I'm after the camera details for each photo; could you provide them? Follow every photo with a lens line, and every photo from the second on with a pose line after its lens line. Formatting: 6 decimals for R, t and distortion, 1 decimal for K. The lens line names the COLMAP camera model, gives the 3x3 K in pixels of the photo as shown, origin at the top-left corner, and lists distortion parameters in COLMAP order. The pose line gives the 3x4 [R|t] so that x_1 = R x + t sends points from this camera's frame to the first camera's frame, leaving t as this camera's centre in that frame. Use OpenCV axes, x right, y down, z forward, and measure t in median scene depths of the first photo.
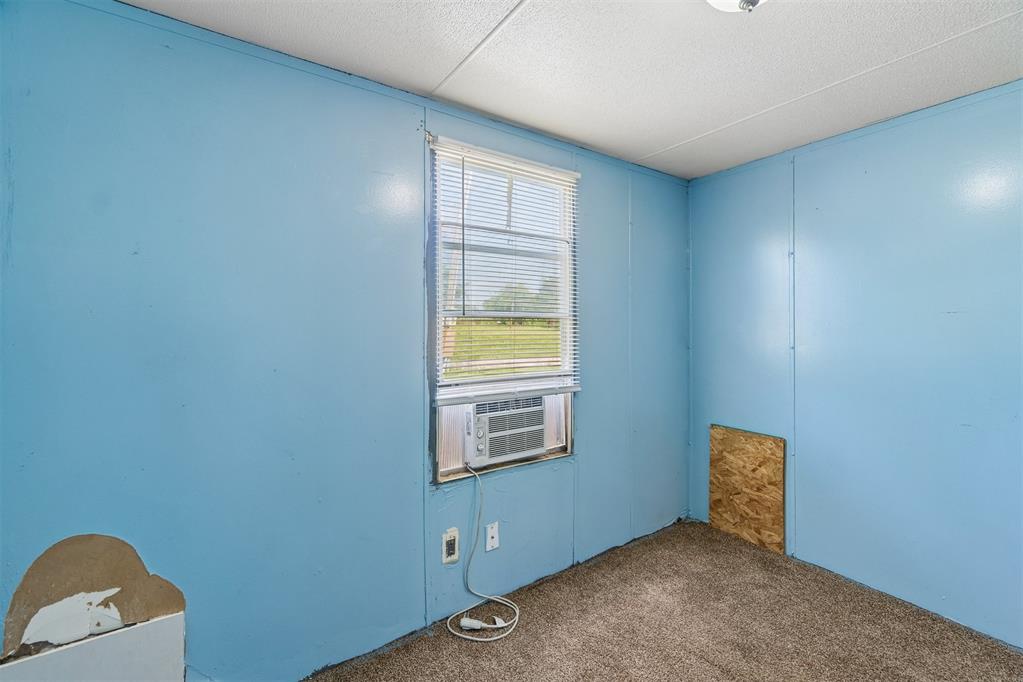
lens RADIAL K [[439.7, 0, 506.0], [0, 439.7, 326.6], [0, 0, 1]] dist [-0.006621, 0.002638]
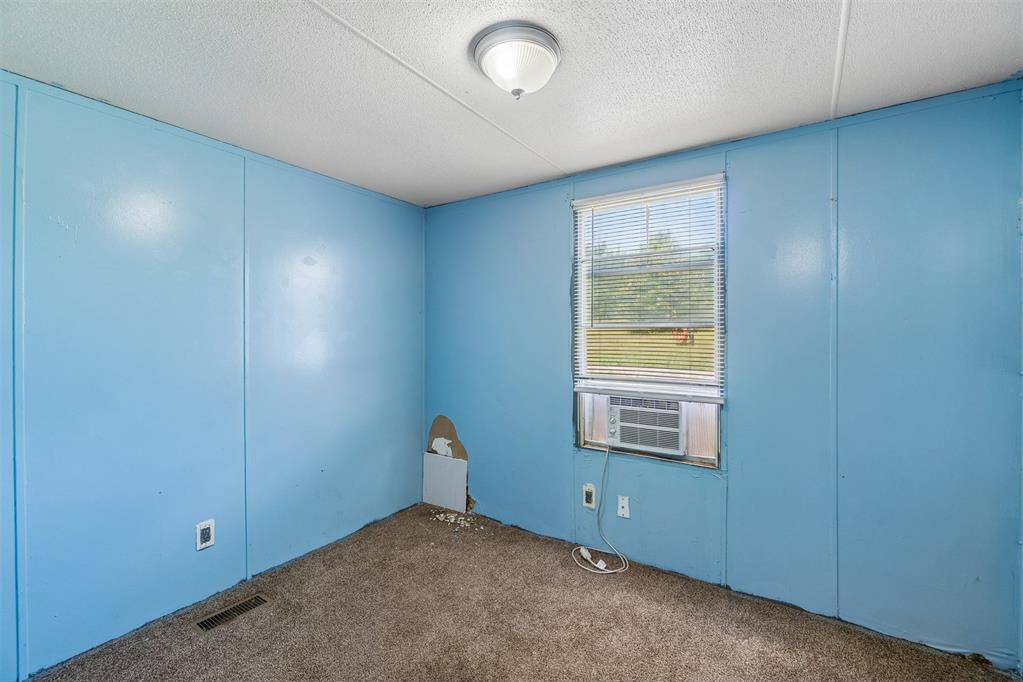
lens RADIAL K [[439.7, 0, 517.6], [0, 439.7, 333.8], [0, 0, 1]] dist [-0.006621, 0.002638]
pose [[0.371098, 0.001942, -0.928592, 0.997864], [0.004526, 0.999982, 0.003901, -0.010862], [0.928583, -0.005651, 0.371083, 0.273816]]
